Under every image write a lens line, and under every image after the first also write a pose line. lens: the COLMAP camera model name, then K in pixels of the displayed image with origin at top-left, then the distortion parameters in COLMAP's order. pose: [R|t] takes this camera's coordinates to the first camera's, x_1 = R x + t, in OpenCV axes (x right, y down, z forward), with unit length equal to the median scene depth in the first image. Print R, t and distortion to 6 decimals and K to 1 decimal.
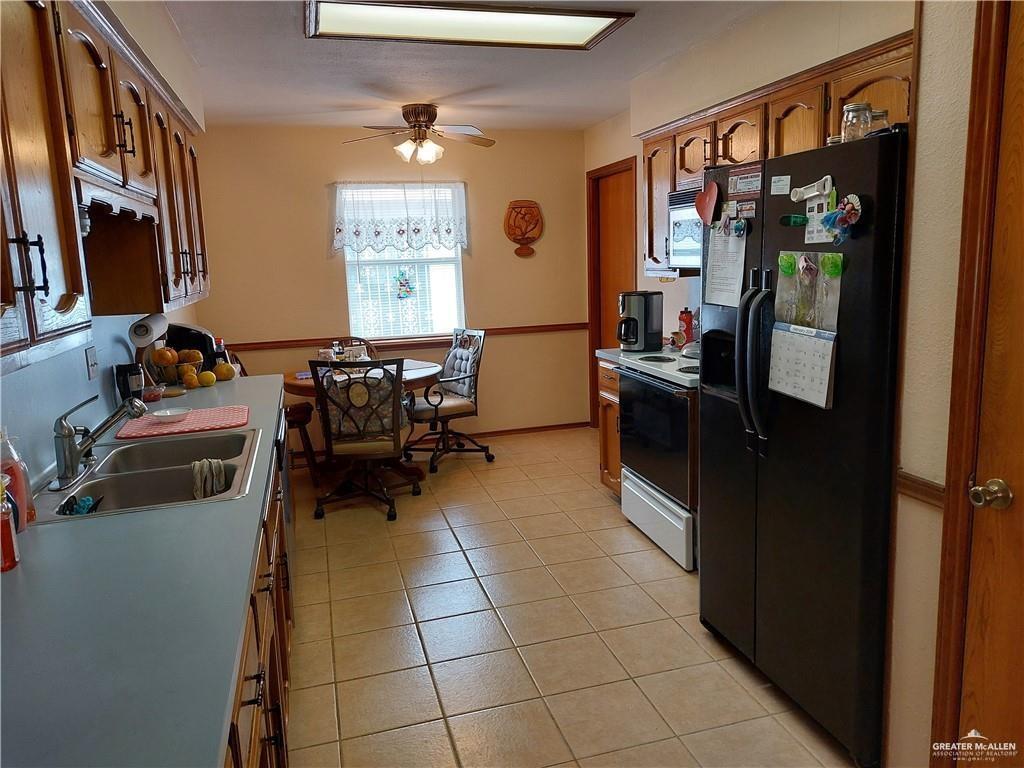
lens RADIAL K [[741.9, 0, 523.7], [0, 741.9, 399.2], [0, 0, 1]] dist [0.097132, -0.122781]
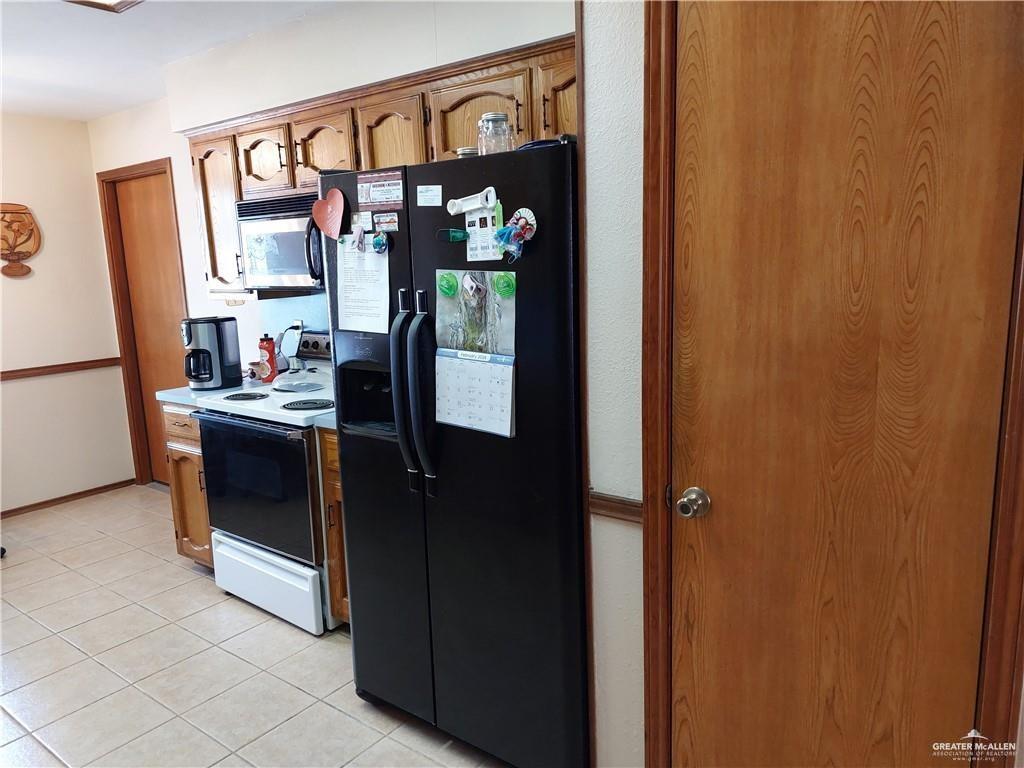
lens RADIAL K [[741.9, 0, 523.7], [0, 741.9, 399.2], [0, 0, 1]] dist [0.097132, -0.122781]
pose [[0.809111, -0.108622, 0.577529, -0.090452], [0.123337, 0.992268, 0.013832, -0.037072], [-0.574566, 0.060039, 0.816253, 0.192786]]
